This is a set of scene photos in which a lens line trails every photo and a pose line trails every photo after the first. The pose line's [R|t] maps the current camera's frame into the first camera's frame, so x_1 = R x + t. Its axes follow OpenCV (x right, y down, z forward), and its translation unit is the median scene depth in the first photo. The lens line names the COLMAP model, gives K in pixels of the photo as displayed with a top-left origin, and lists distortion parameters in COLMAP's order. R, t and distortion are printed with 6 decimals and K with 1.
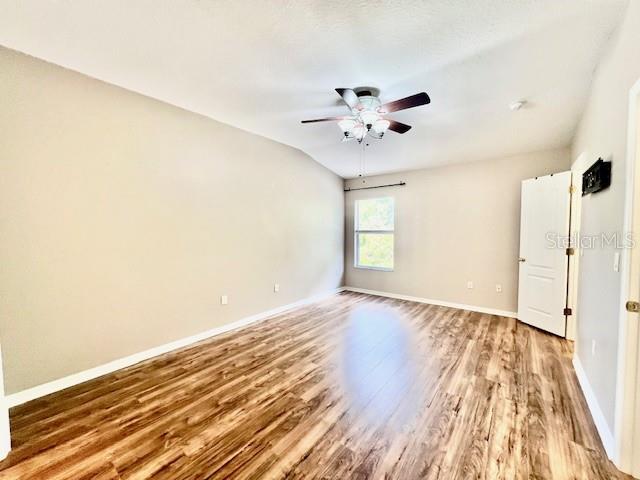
lens RADIAL K [[255.1, 0, 321.3], [0, 255.1, 240.1], [0, 0, 1]] dist [-0.001041, 0.000440]
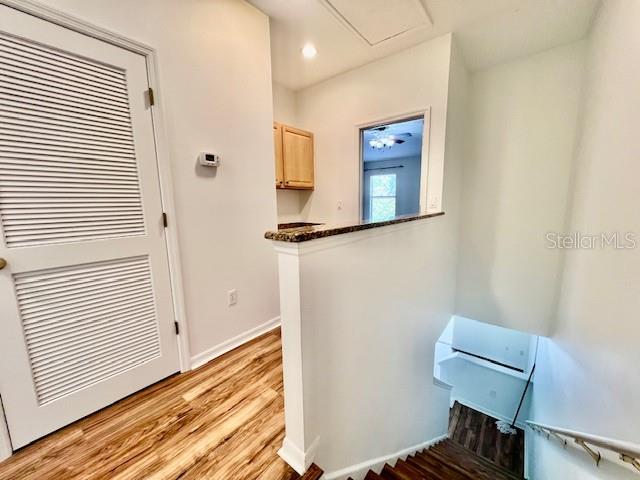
lens RADIAL K [[255.1, 0, 321.3], [0, 255.1, 240.1], [0, 0, 1]] dist [-0.001041, 0.000440]
pose [[0.999973, -0.006631, -0.003274, -0.301246], [0.006948, 0.994001, 0.109147, 0.100444], [0.002530, -0.109167, 0.994020, -1.062461]]
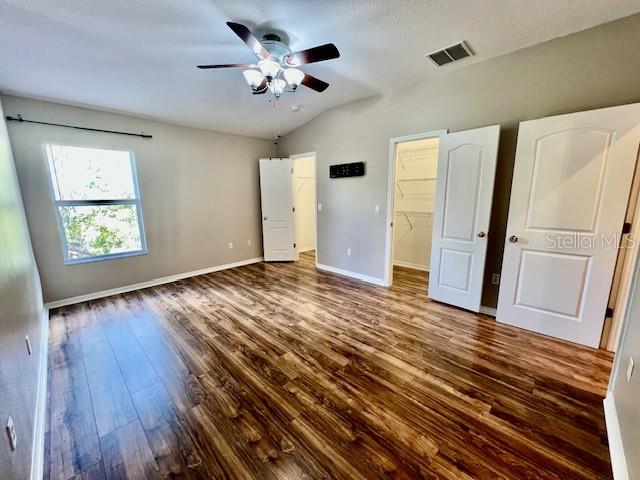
lens RADIAL K [[255.1, 0, 321.3], [0, 255.1, 240.1], [0, 0, 1]] dist [-0.001041, 0.000440]
pose [[0.103340, -0.175154, 0.979103, -0.718350], [0.052849, 0.983949, 0.170443, -0.032998], [-0.993241, 0.034131, 0.110938, 0.697640]]
